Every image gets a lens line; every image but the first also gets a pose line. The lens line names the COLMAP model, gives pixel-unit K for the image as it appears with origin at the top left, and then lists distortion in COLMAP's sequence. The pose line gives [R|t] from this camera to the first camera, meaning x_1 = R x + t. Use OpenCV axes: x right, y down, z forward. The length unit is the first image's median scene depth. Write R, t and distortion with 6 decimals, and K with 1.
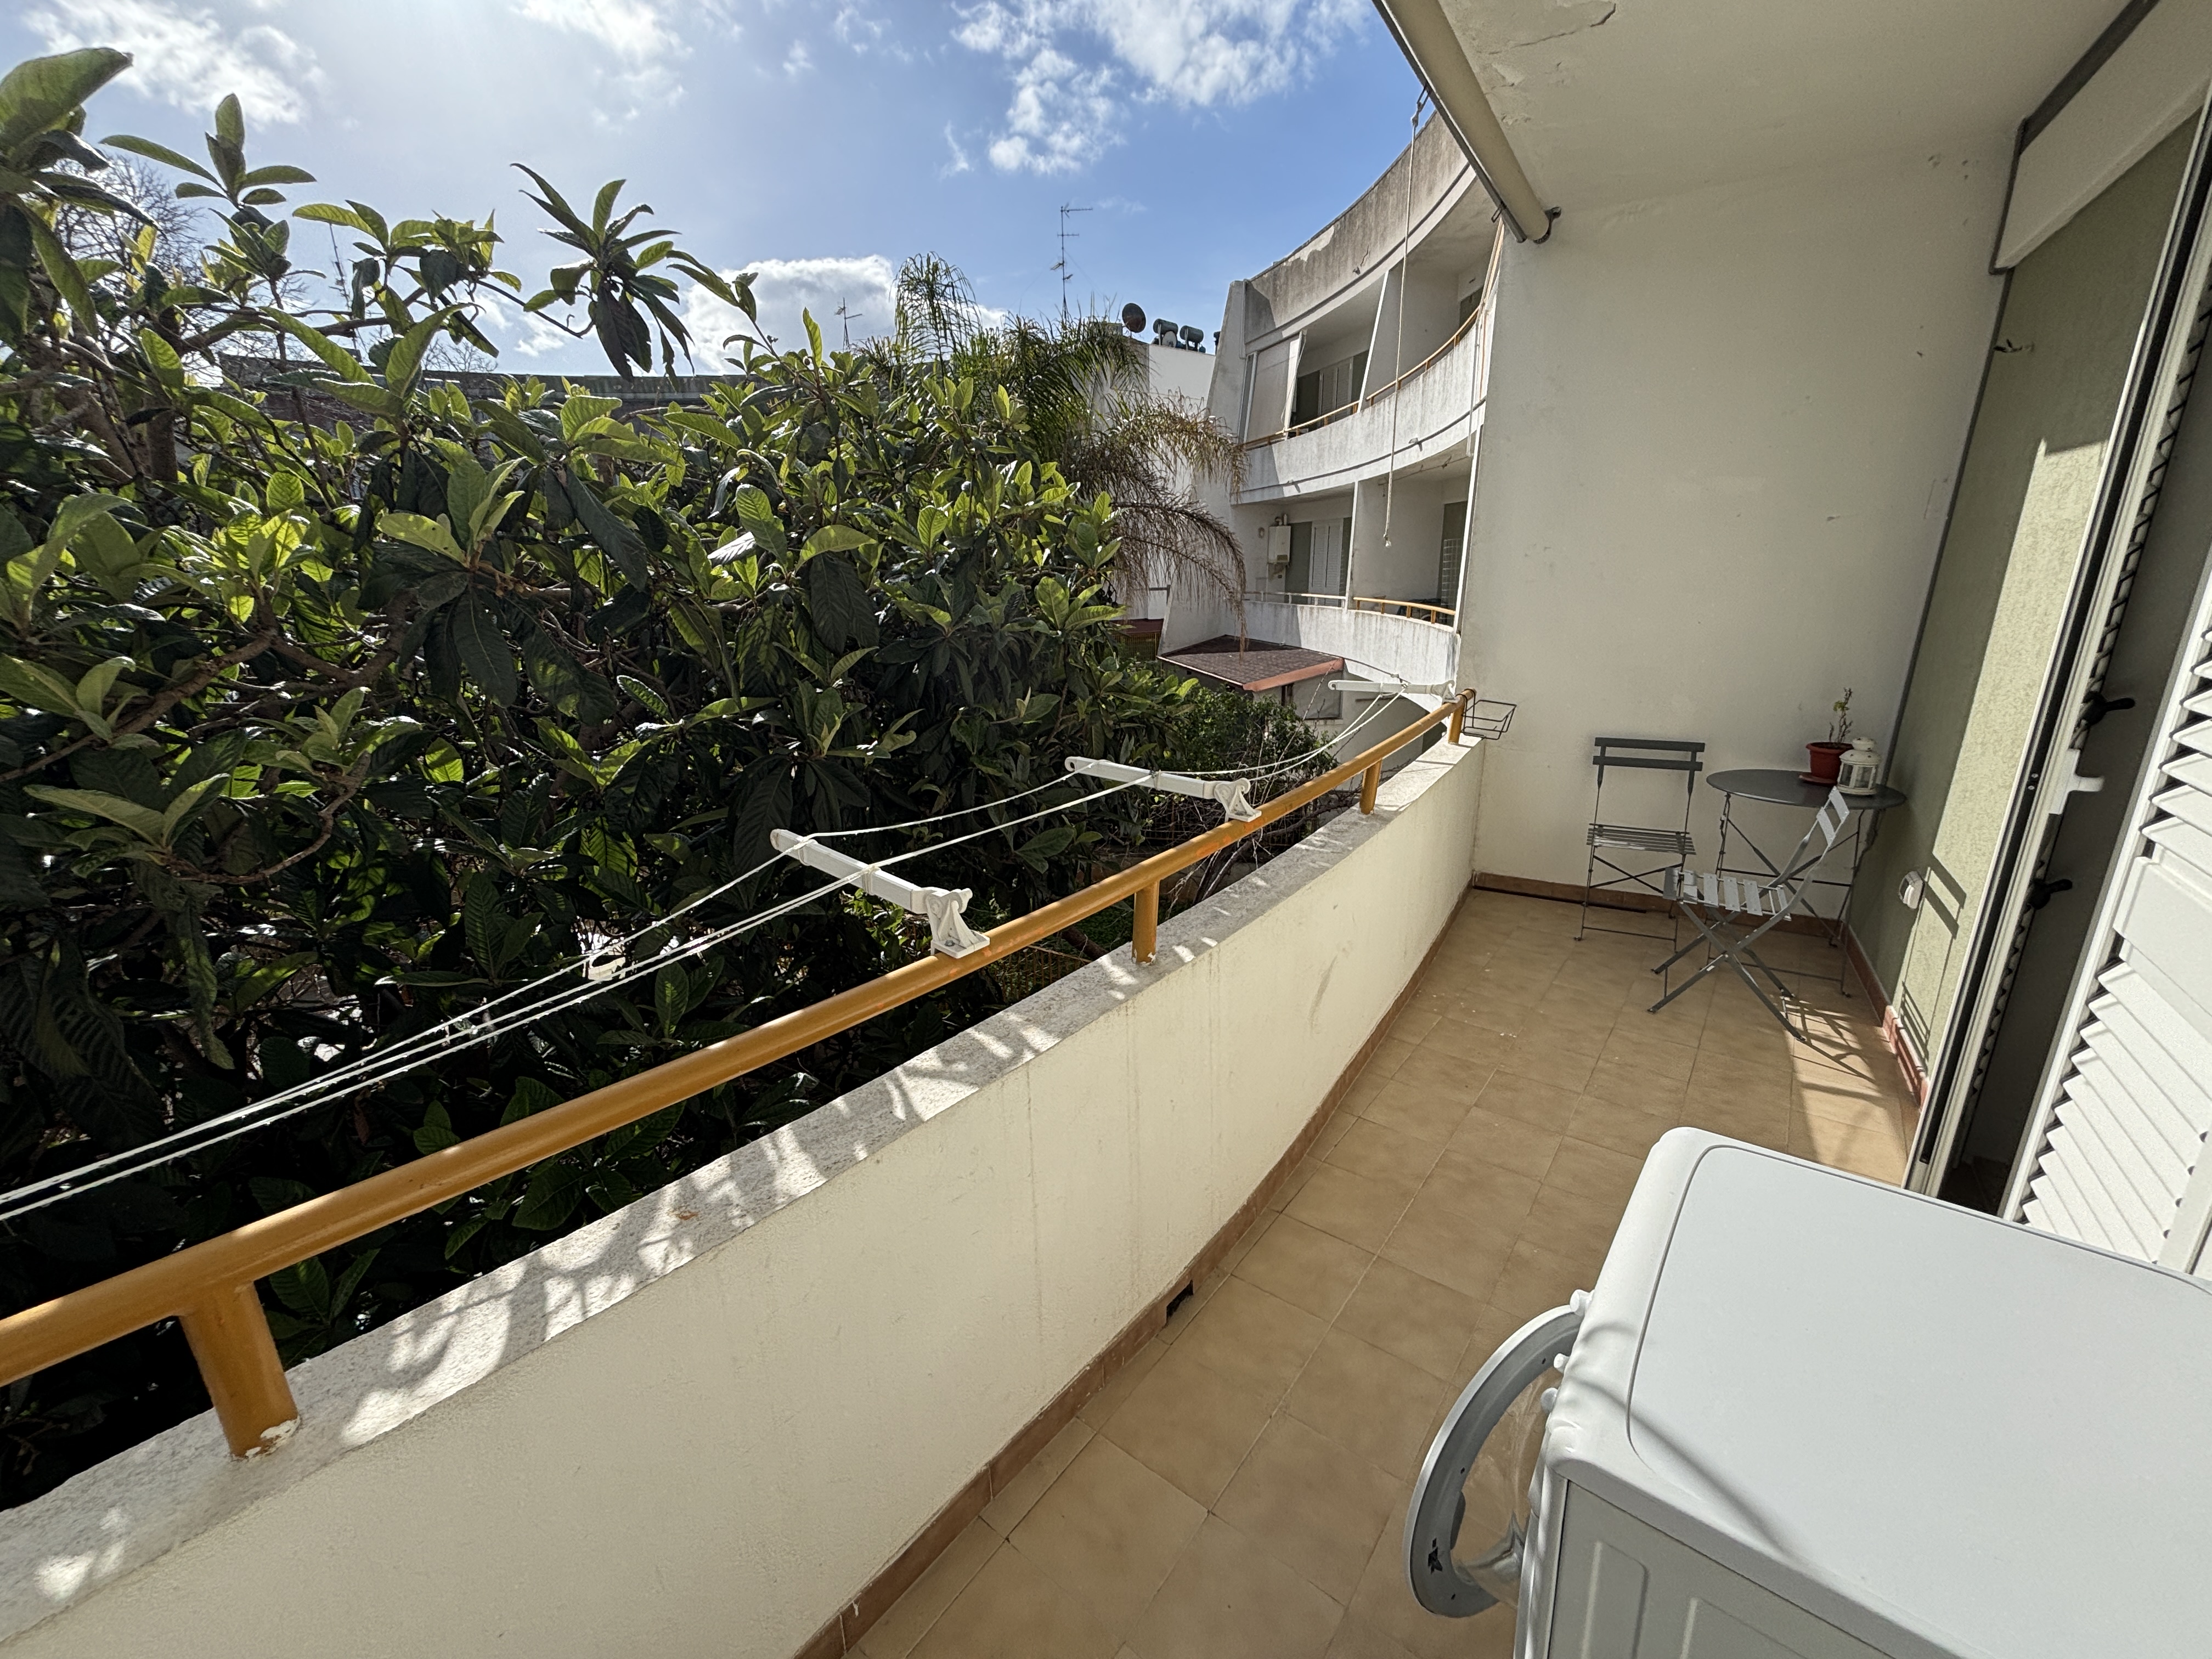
lens RADIAL K [[898.8, 0, 1106.0], [0, 898.8, 829.5], [0, 0, 1]] dist [0.006705, 0.000363]
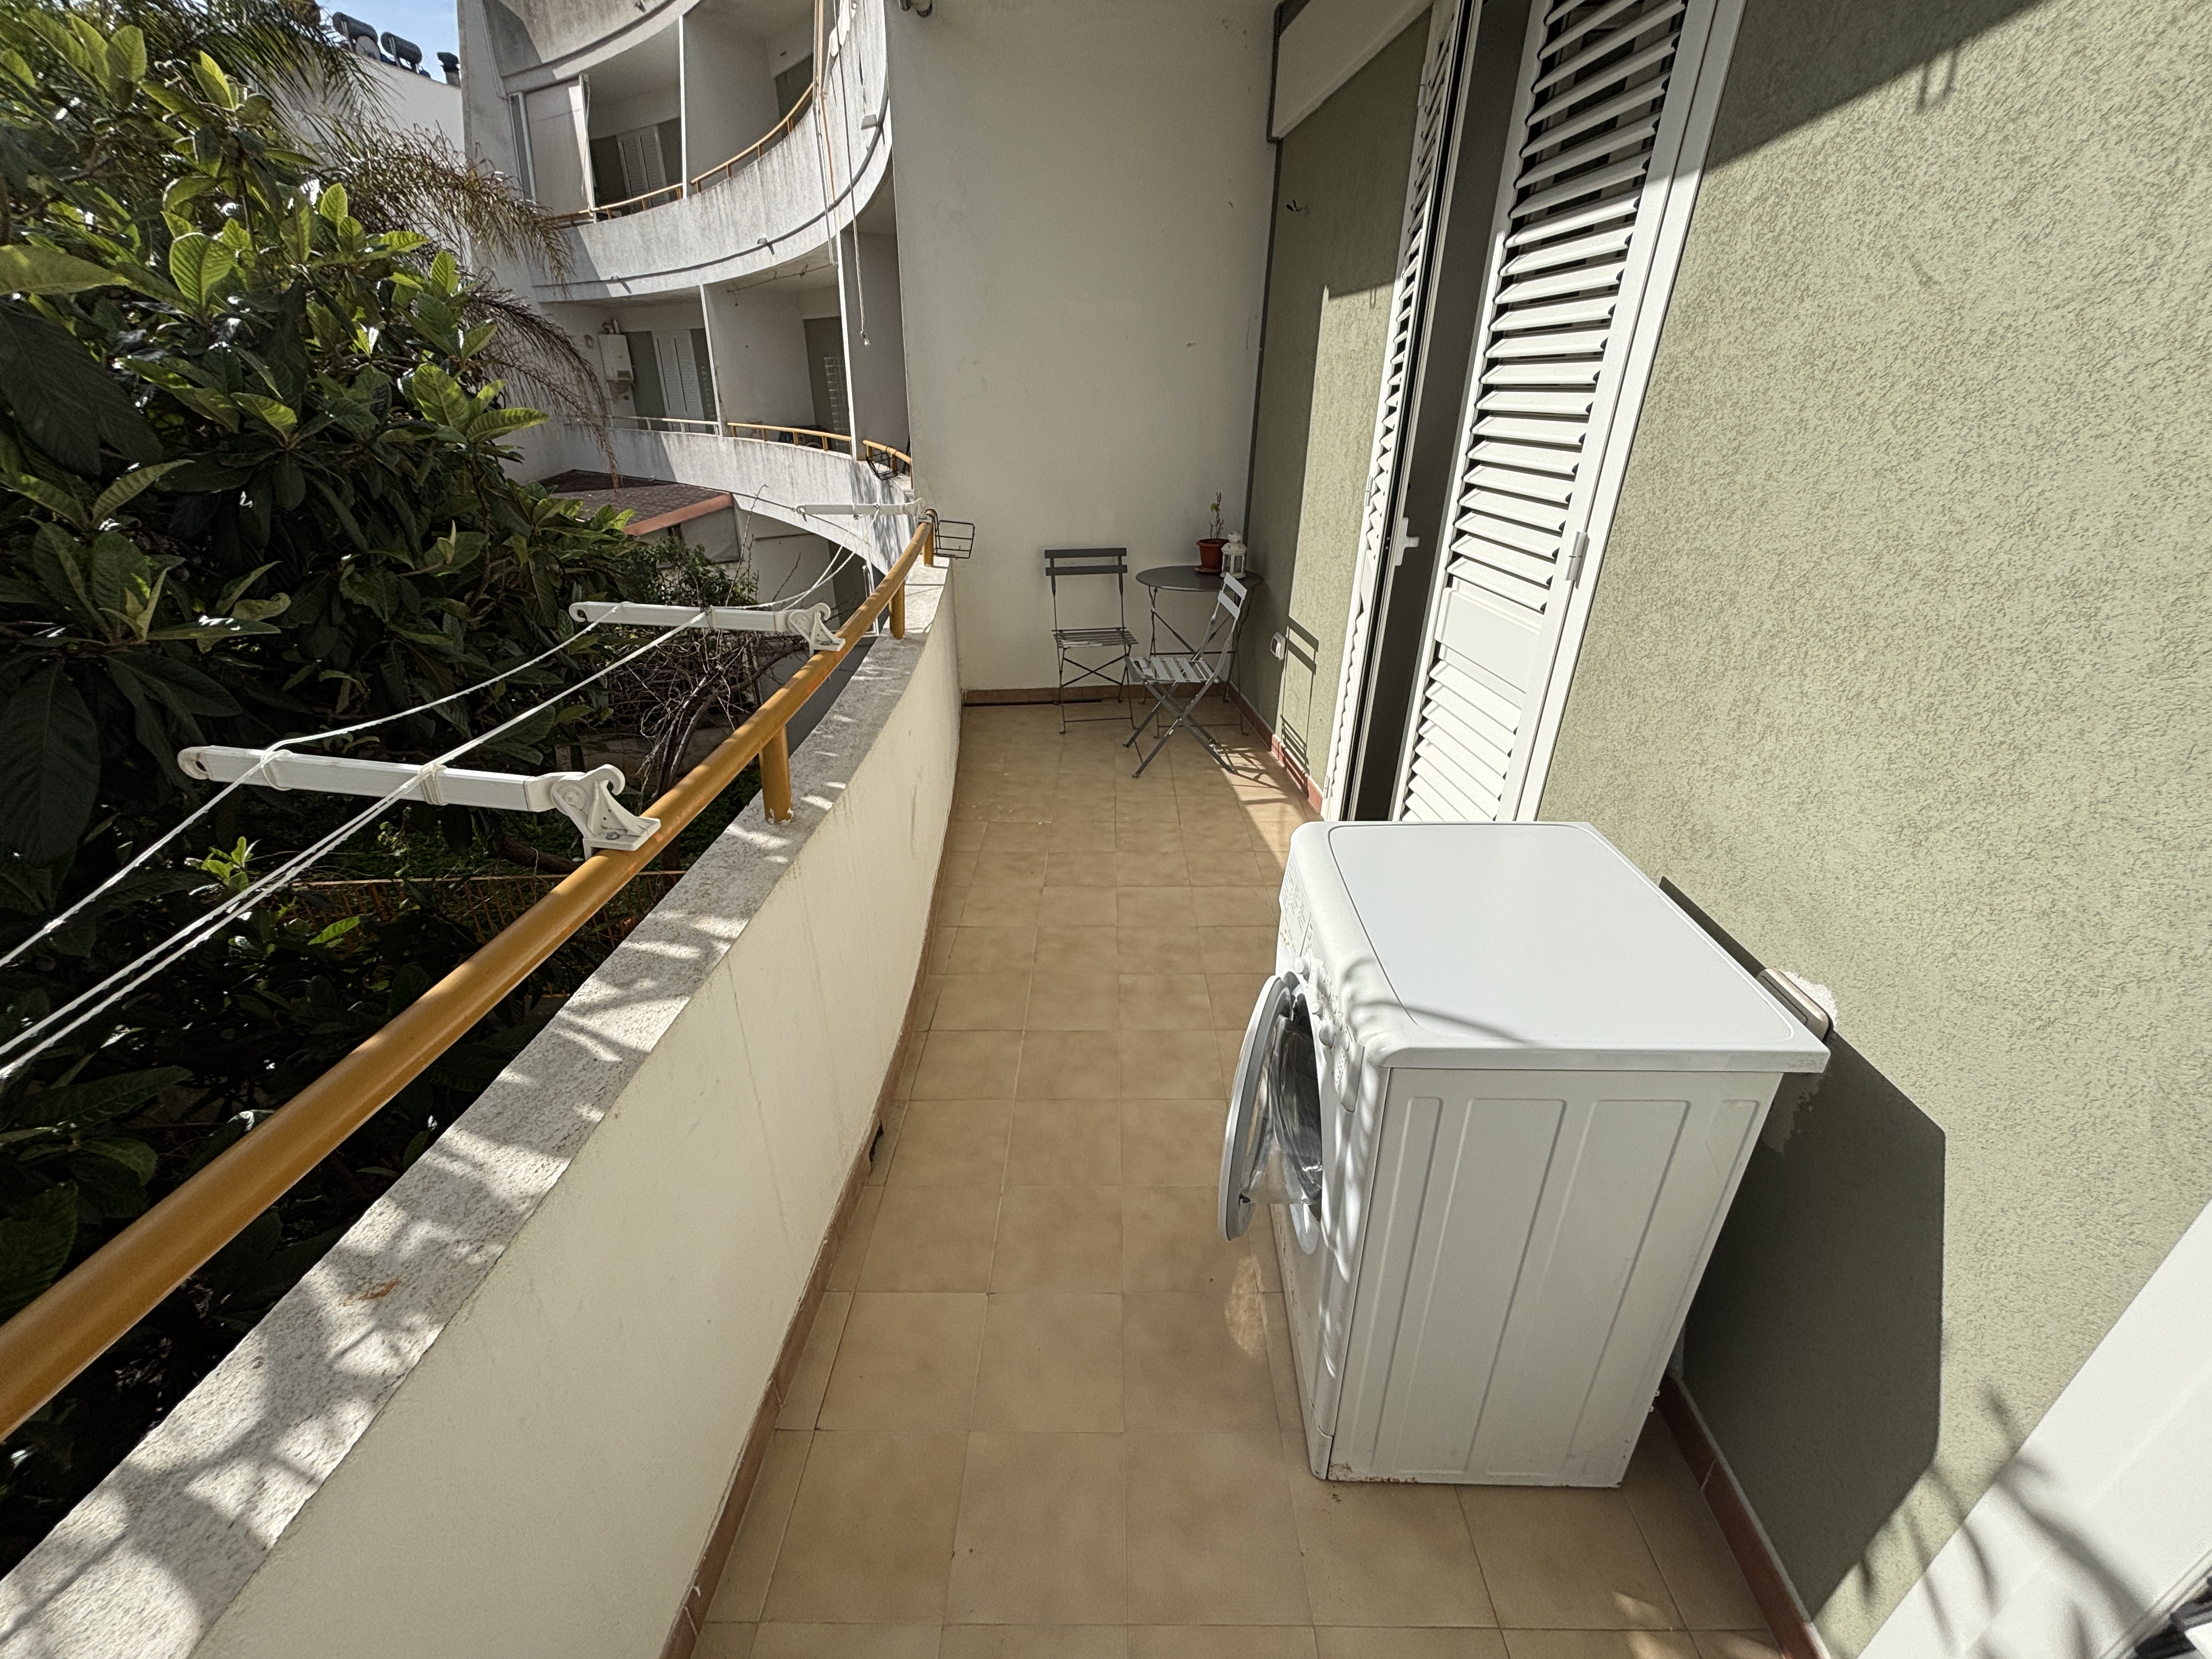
lens RADIAL K [[887.9, 0, 1103.0], [0, 887.9, 827.2], [0, 0, 1]] dist [0.017387, -0.005129]
pose [[0.795421, -0.243189, 0.555126, -0.126901], [0.148206, 0.966204, 0.210914, 0.009396], [-0.587657, -0.085492, 0.804581, 0.061937]]
